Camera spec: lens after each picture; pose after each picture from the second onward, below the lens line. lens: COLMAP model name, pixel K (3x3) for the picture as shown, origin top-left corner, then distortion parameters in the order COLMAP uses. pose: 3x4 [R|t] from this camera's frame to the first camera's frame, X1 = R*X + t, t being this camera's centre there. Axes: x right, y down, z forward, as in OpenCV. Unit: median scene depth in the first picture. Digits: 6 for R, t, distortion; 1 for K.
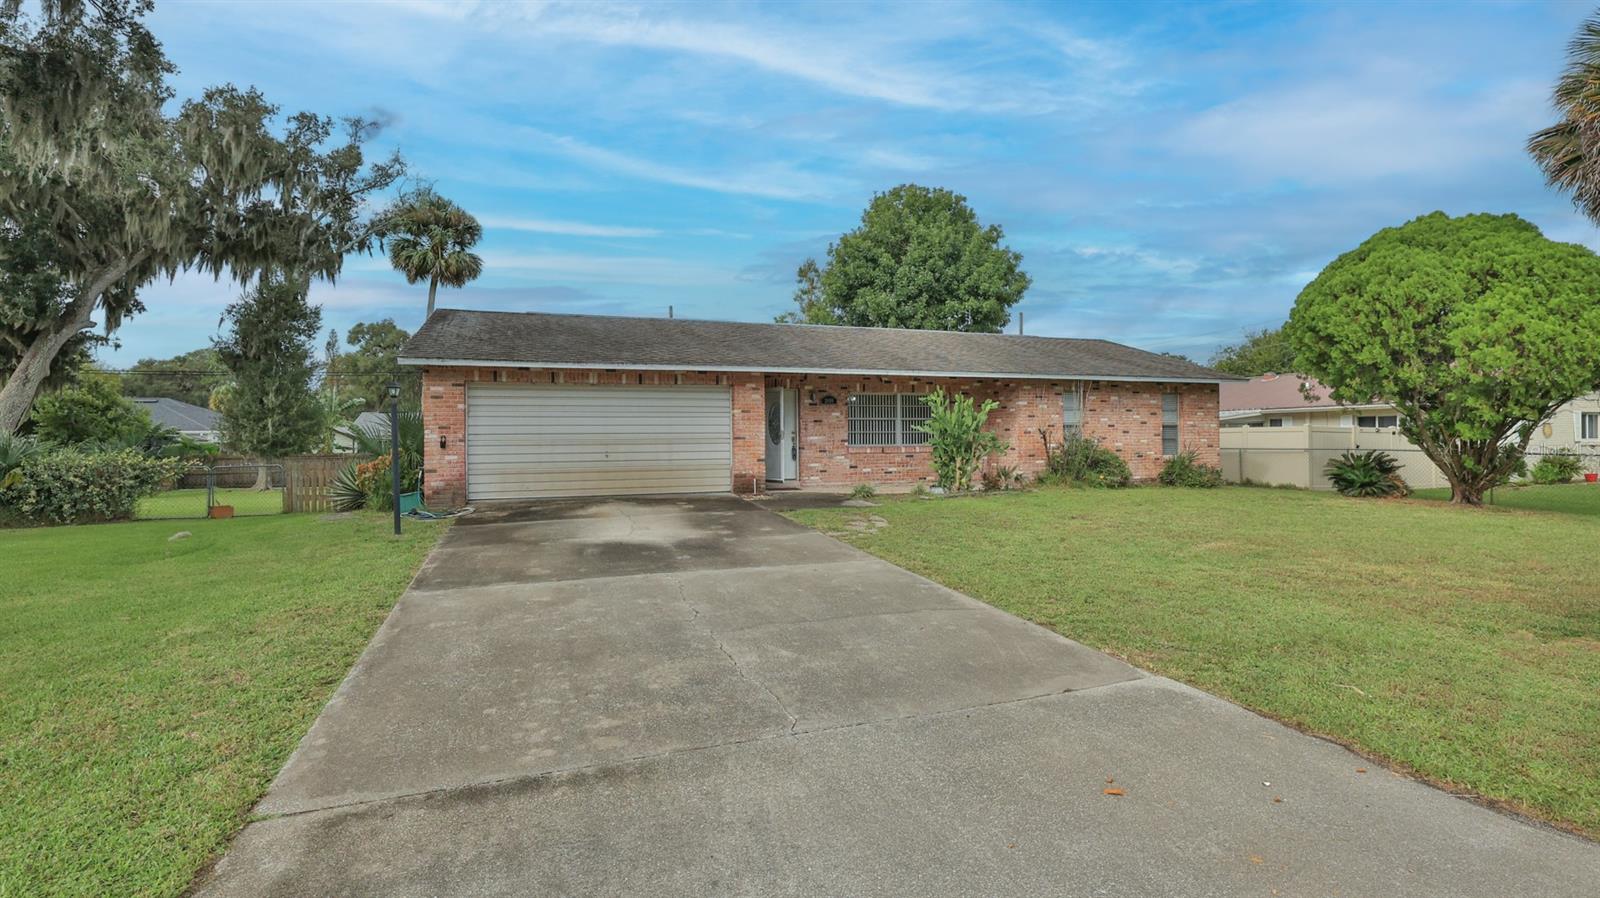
lens RADIAL K [[703.7, 0, 797.7], [0, 703.7, 445.2], [0, 0, 1]] dist [-0.006777, 0.001254]
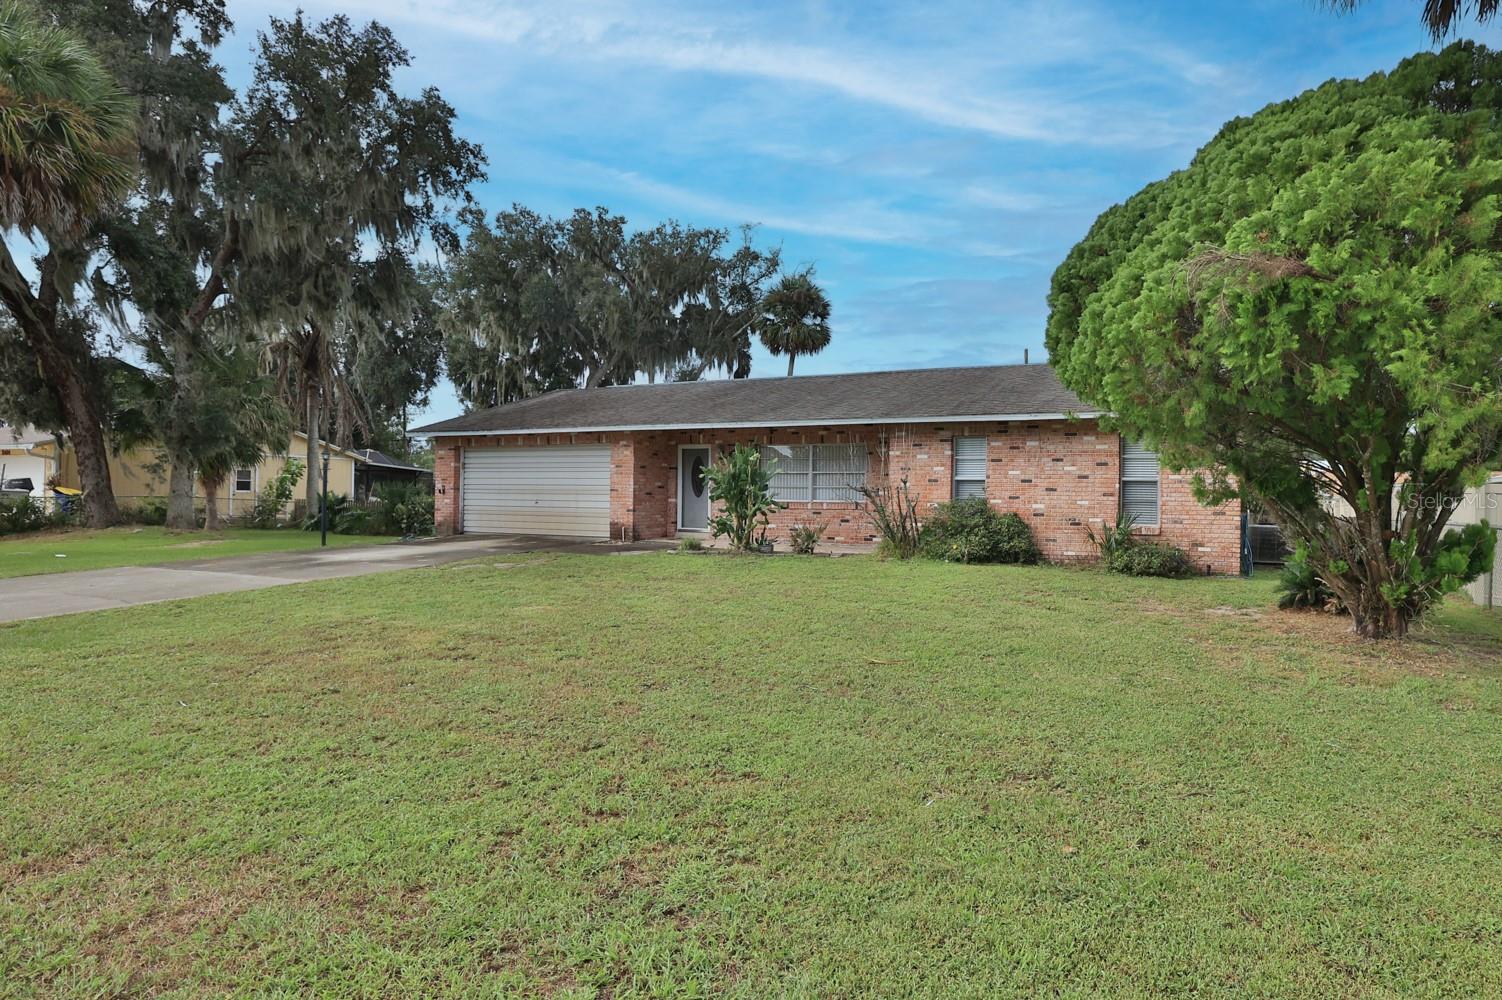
lens RADIAL K [[726.3, 0, 749.4], [0, 726.3, 499.3], [0, 0, 1]] dist [-0.000149, -0.000153]
pose [[0.754006, 0.021852, -0.656504, 0.753907], [-0.022743, 0.999716, 0.007155, -0.007682], [0.656473, 0.009536, 0.754289, 0.243090]]
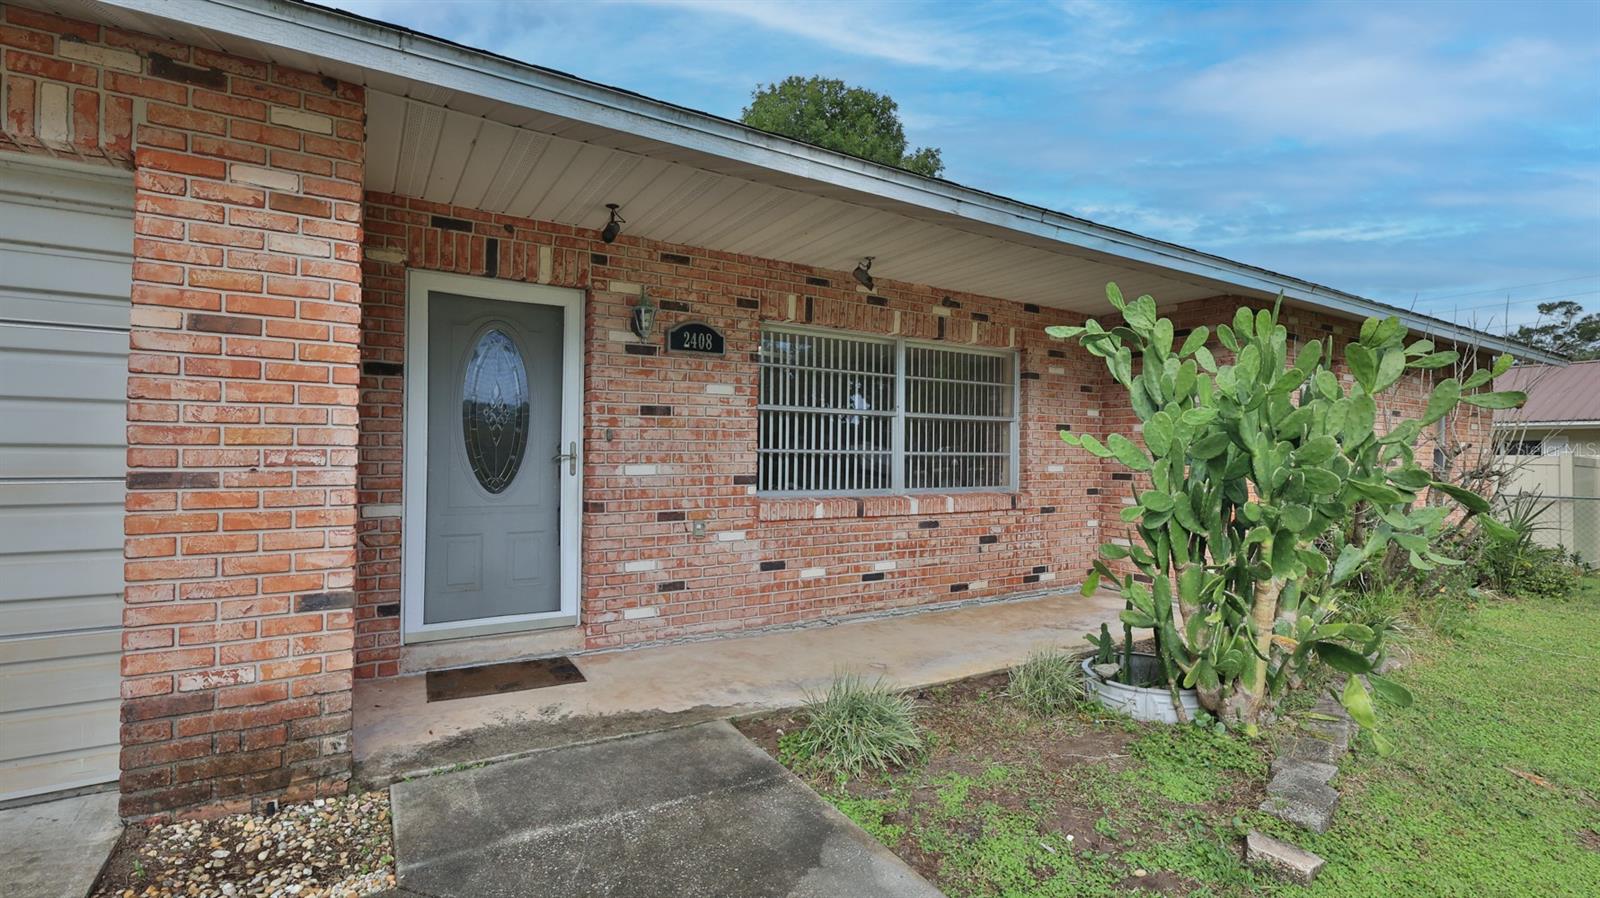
lens RADIAL K [[703.7, 0, 795.1], [0, 703.7, 446.1], [0, 0, 1]] dist [-0.006777, 0.001254]
pose [[0.977563, 0.021553, 0.209536, 0.024464], [-0.017890, 0.999652, -0.019364, -0.015577], [-0.209880, 0.015181, 0.977609, 0.719351]]
